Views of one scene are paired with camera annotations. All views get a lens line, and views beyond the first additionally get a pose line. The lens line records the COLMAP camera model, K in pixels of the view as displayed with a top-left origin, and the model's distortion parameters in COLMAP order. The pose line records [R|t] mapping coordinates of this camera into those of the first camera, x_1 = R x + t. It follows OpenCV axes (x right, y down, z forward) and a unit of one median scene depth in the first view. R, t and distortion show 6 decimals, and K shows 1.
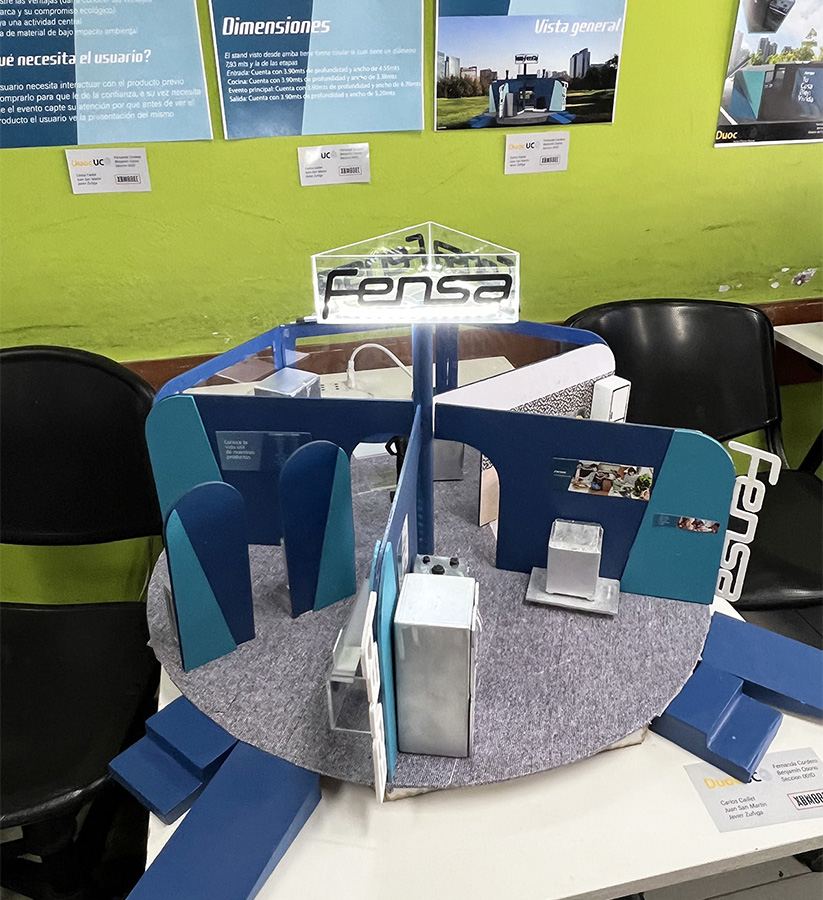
lens RADIAL K [[759.3, 0, 411.5], [0, 759.3, 450.0], [0, 0, 1]] dist [-0.000569, -0.006966]
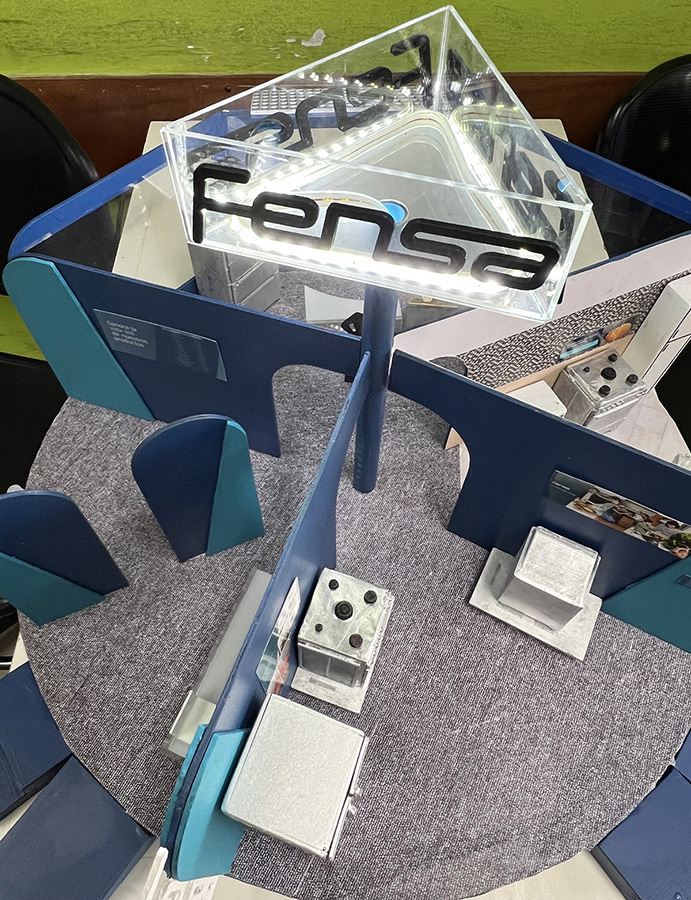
lens RADIAL K [[639.9, 0, 327.8], [0, 639.9, 425.3], [0, 0, 1]] dist [-0.004122, 0.000413]
pose [[0.974553, 0.193995, -0.112306, 0.032704], [-0.118276, 0.870618, 0.477529, -0.170869], [0.190414, -0.452094, 0.871409, 0.328325]]
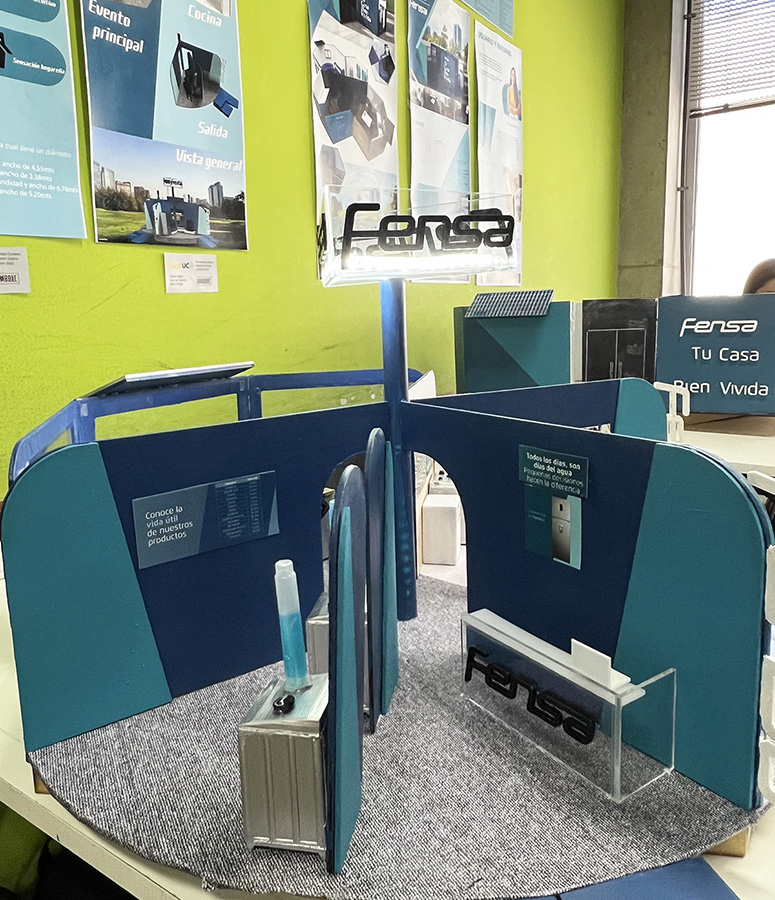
lens RADIAL K [[713.9, 0, 372.9], [0, 713.9, 414.8], [0, 0, 1]] dist [0.002174, -0.003389]
pose [[0.741384, -0.111954, 0.661677, -0.342920], [0.339029, 0.913393, -0.225325, 0.076090], [-0.579145, 0.391381, 0.715131, 0.315853]]
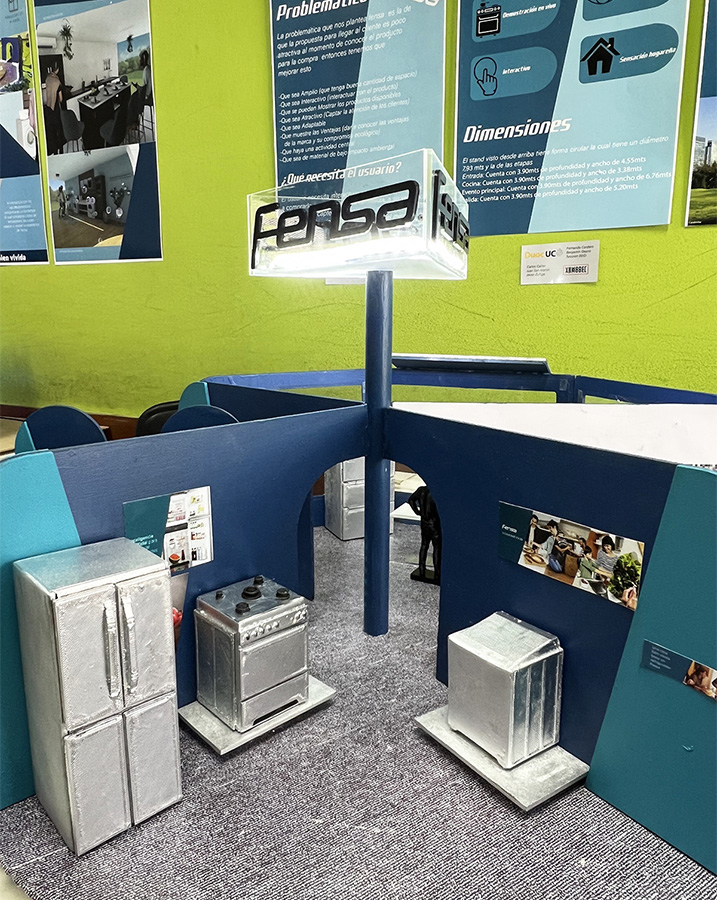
lens RADIAL K [[670.0, 0, 343.5], [0, 670.0, 450.0], [0, 0, 1]] dist [-0.003883, 0.002188]
pose [[0.758232, 0.144611, -0.635745, 0.281465], [-0.316262, 0.934269, -0.164680, 0.066207], [0.570143, 0.325927, 0.754128, 0.328029]]
